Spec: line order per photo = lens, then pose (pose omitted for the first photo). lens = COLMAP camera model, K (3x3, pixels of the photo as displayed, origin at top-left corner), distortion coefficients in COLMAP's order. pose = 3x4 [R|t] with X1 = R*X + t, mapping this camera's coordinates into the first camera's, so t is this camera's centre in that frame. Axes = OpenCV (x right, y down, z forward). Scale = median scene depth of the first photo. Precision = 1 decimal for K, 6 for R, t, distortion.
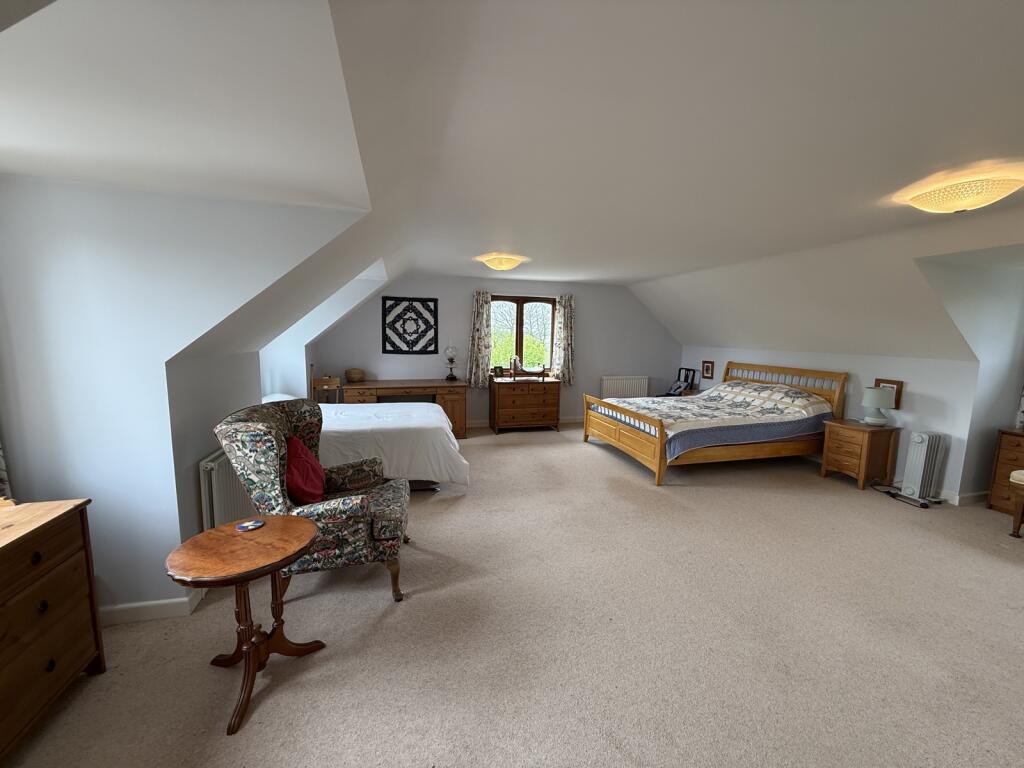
lens RADIAL K [[406.9, 0, 503.5], [0, 406.9, 384.0], [0, 0, 1]] dist [0.000715, 0.000044]
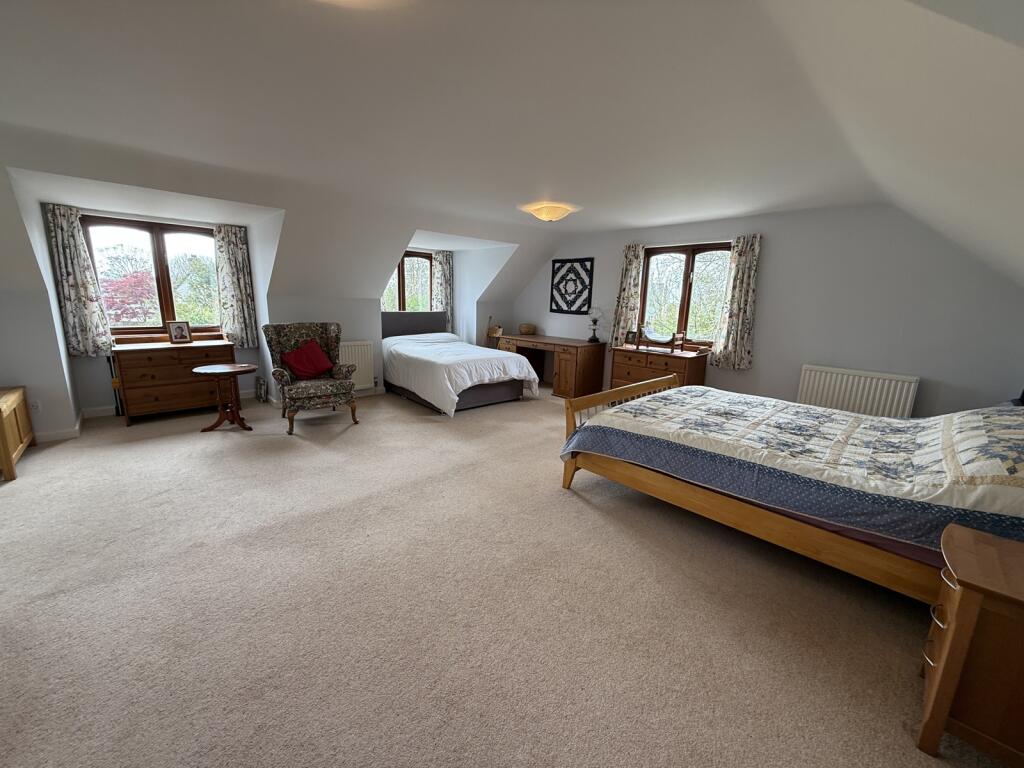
lens RADIAL K [[406.9, 0, 503.5], [0, 406.9, 386.5], [0, 0, 1]] dist [0.000715, 0.000044]
pose [[0.475135, 0.188250, -0.859540, 0.638331], [-0.116266, 0.981713, 0.150738, -0.027331], [0.872198, 0.028314, 0.488333, 0.341975]]
